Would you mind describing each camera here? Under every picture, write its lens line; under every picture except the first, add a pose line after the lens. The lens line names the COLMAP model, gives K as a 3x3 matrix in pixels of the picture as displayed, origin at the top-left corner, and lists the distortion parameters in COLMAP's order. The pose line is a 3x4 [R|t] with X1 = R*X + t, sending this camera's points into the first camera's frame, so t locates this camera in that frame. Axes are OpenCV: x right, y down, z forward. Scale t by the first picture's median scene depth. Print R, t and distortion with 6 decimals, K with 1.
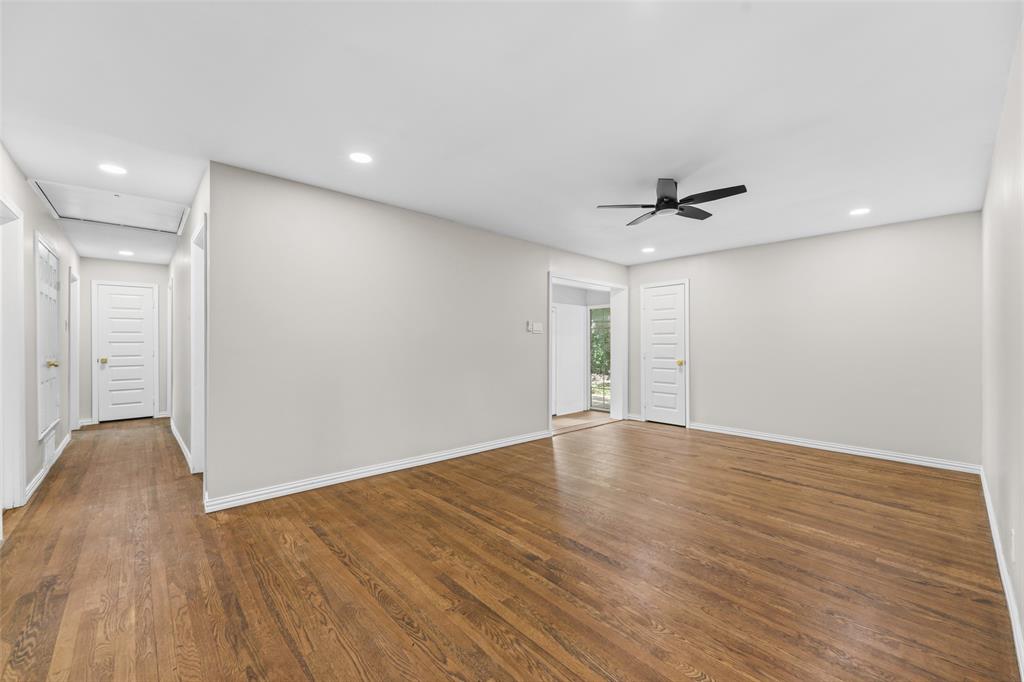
lens RADIAL K [[407.3, 0, 506.3], [0, 407.3, 338.9], [0, 0, 1]] dist [0.000516, 0.000226]
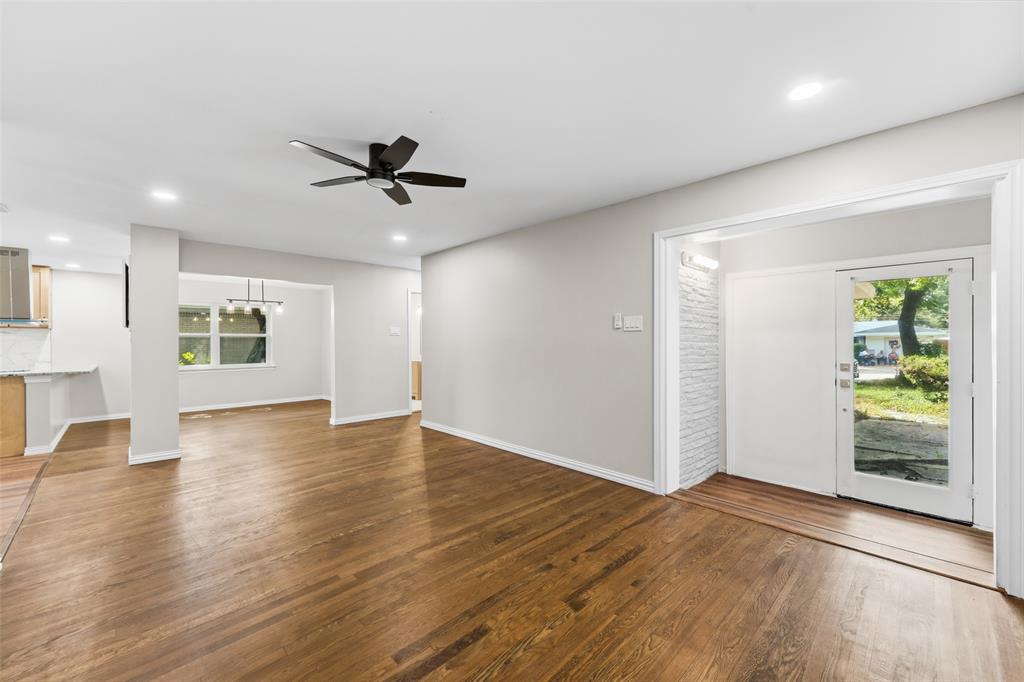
lens RADIAL K [[407.3, 0, 500.9], [0, 407.3, 345.1], [0, 0, 1]] dist [0.000516, 0.000226]
pose [[0.026753, 0.009823, -0.999594, 0.986094], [0.008228, 0.999916, 0.010047, 0.000534], [0.999608, -0.008493, 0.026670, 0.998443]]
